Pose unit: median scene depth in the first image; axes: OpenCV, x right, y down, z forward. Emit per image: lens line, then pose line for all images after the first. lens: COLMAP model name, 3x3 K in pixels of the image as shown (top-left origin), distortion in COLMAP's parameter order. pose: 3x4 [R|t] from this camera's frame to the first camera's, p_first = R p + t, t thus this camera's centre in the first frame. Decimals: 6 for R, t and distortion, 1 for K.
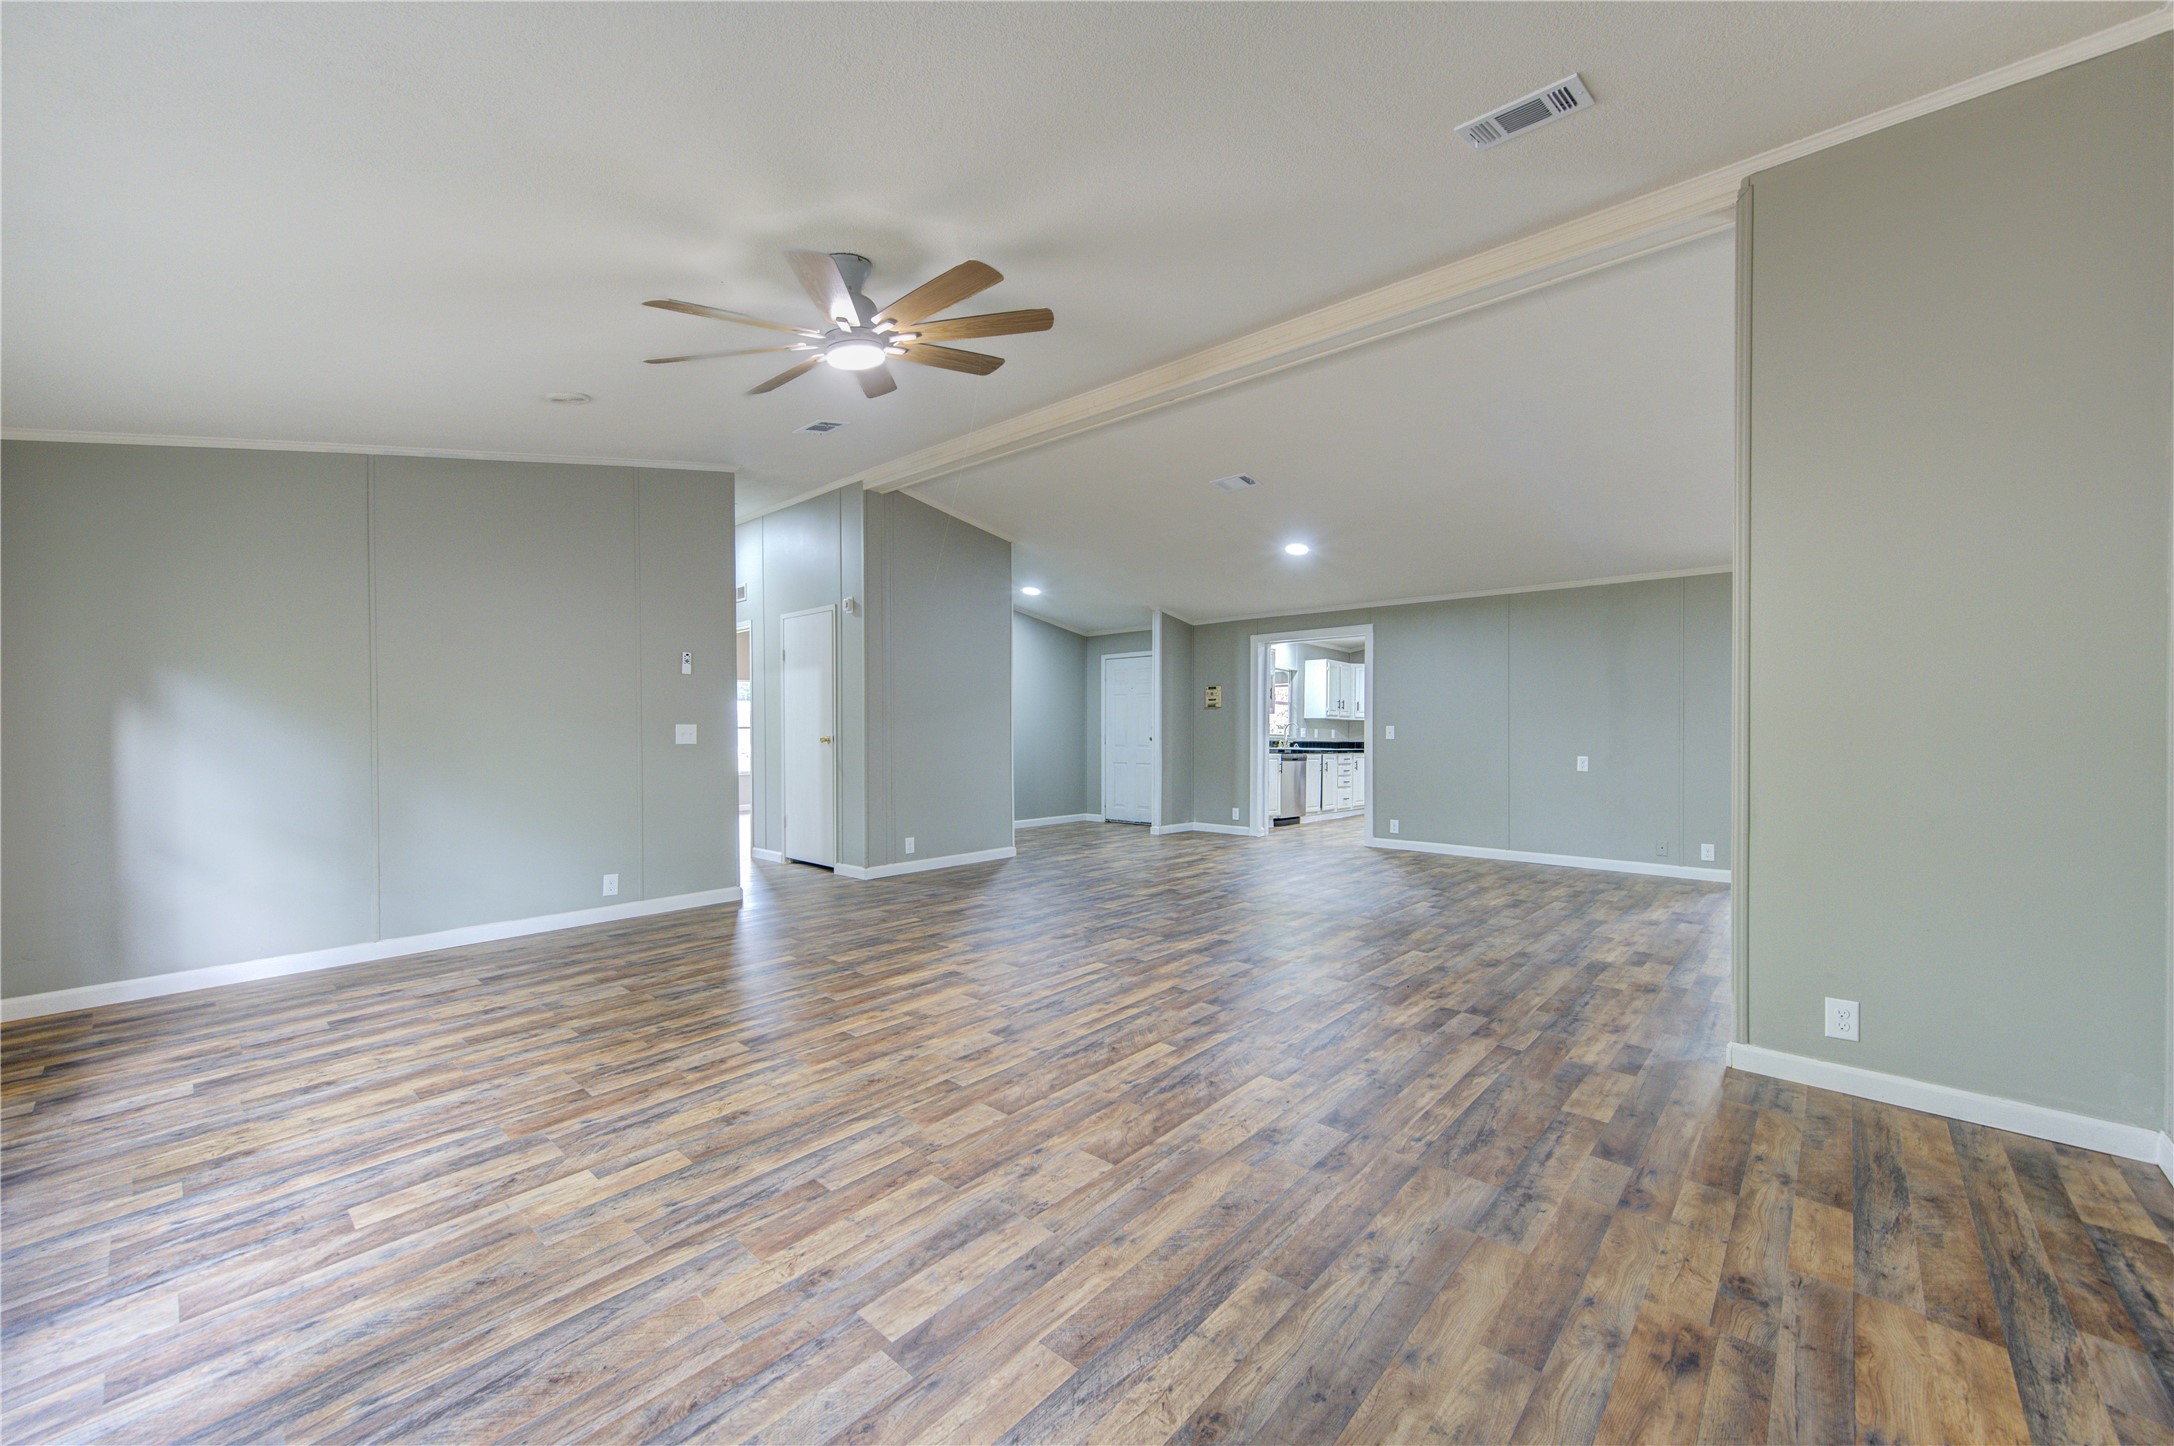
lens RADIAL K [[848.1, 0, 1088.1], [0, 848.1, 730.1], [0, 0, 1]] dist [0.000294, -0.001107]
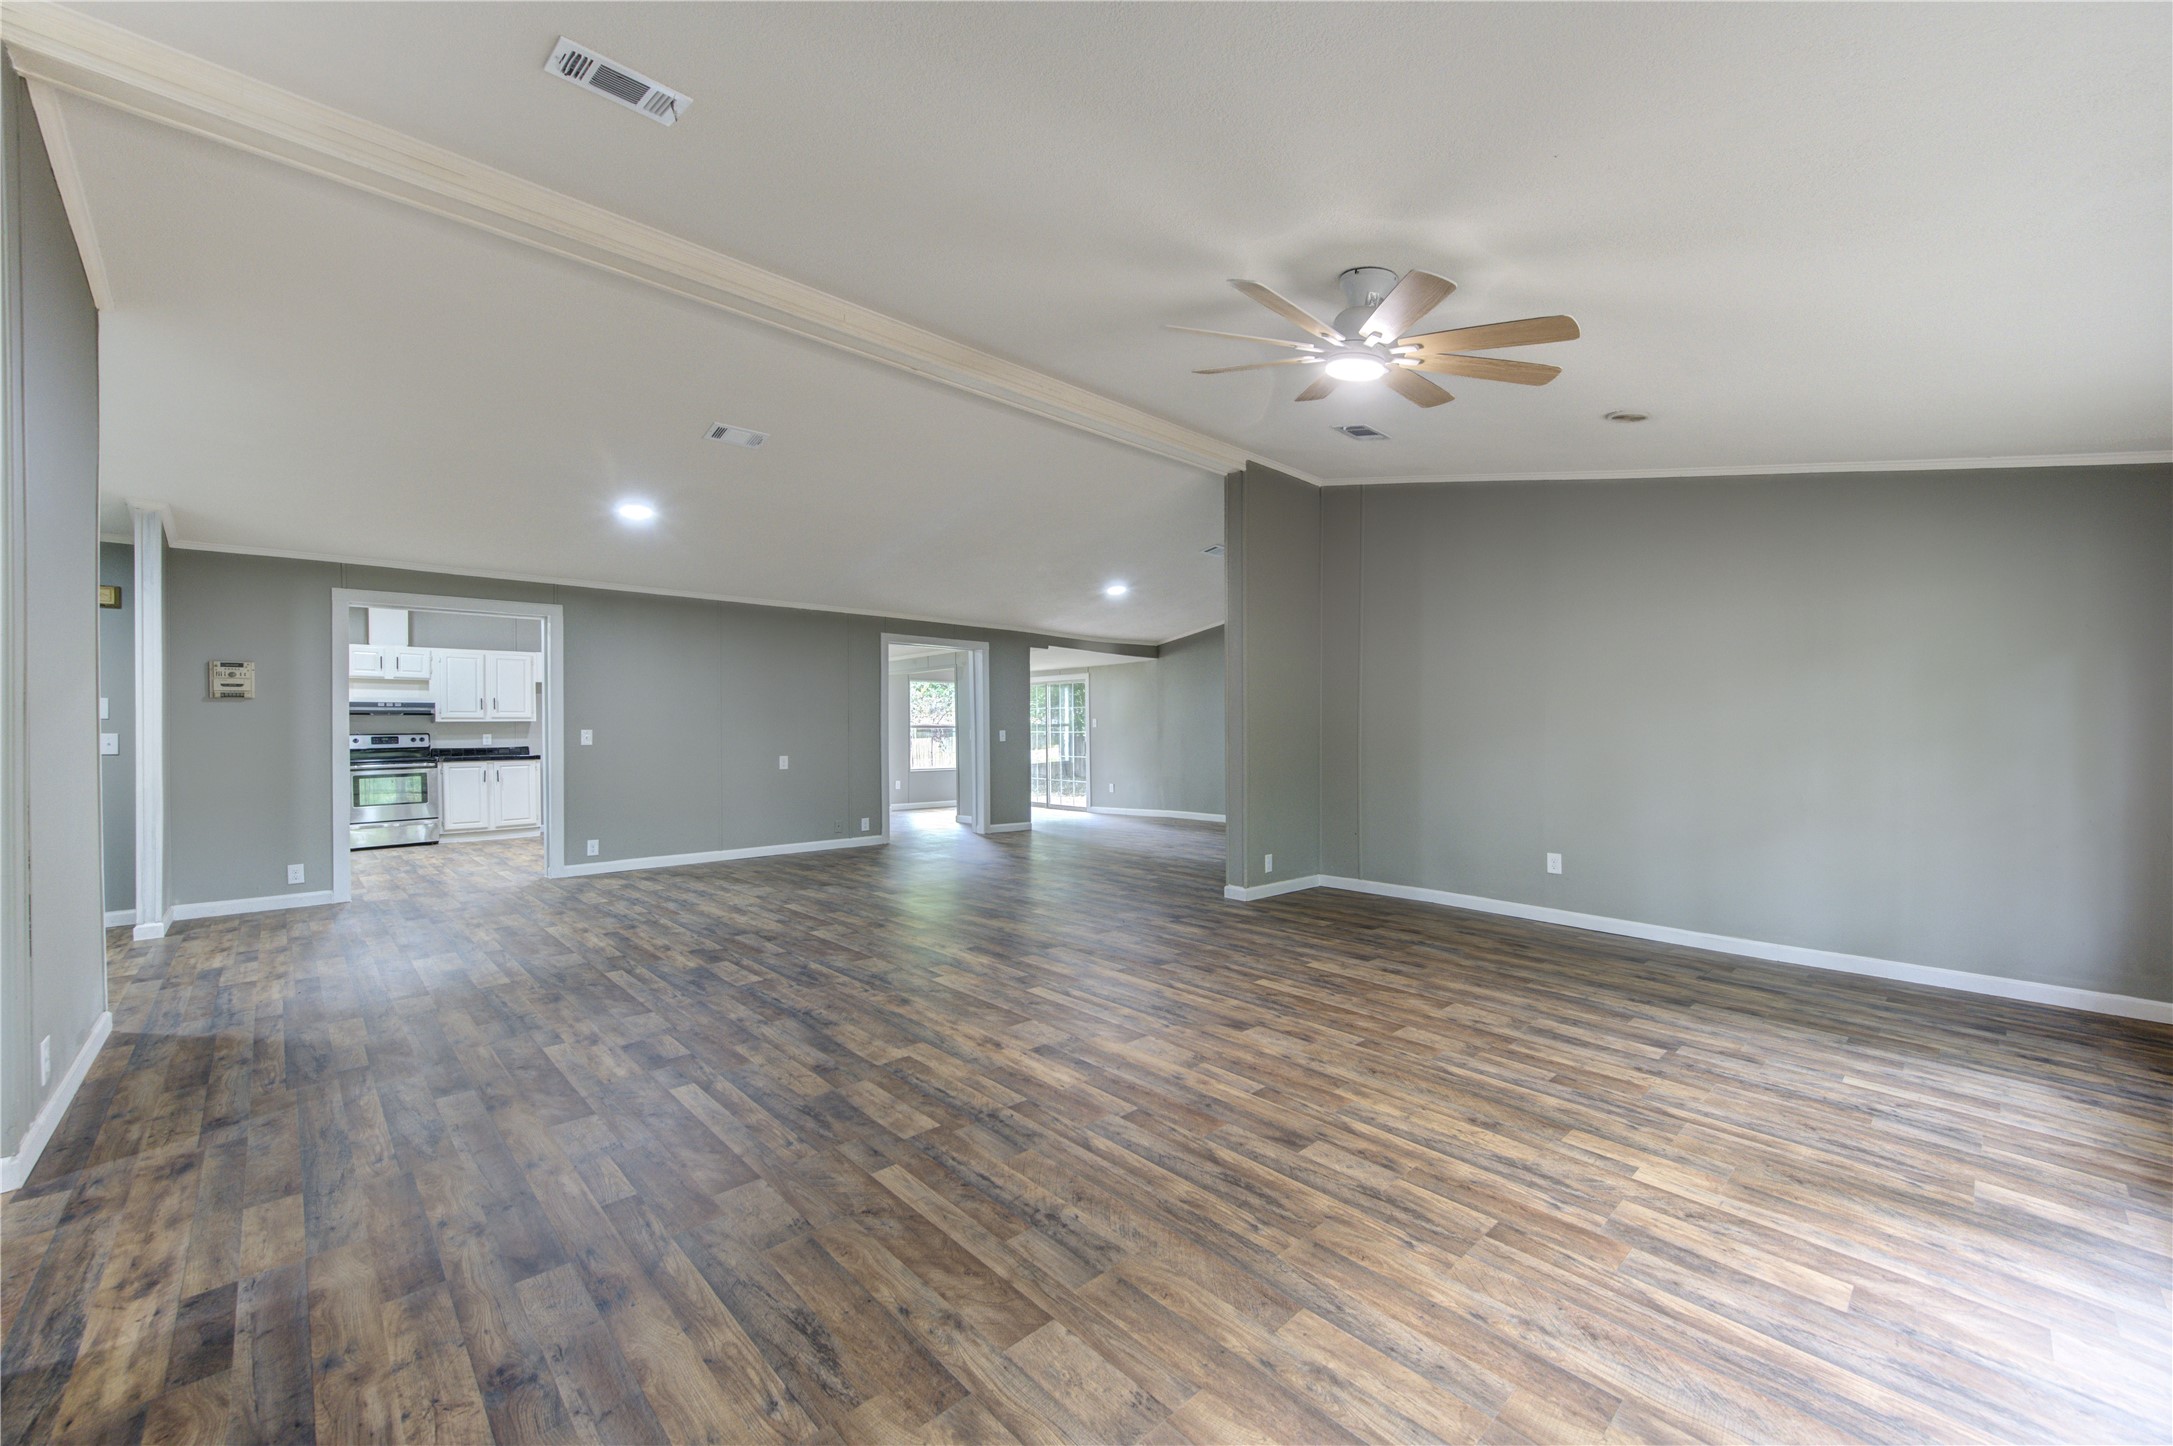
lens RADIAL K [[852.0, 0, 1100.9], [0, 852.0, 717.7], [0, 0, 1]] dist [0.001300, 0.000540]
pose [[0.074066, 0.010876, 0.997194, -1.476784], [0.004273, 0.999928, -0.011223, -0.016437], [-0.997244, 0.005093, 0.074014, 1.386547]]
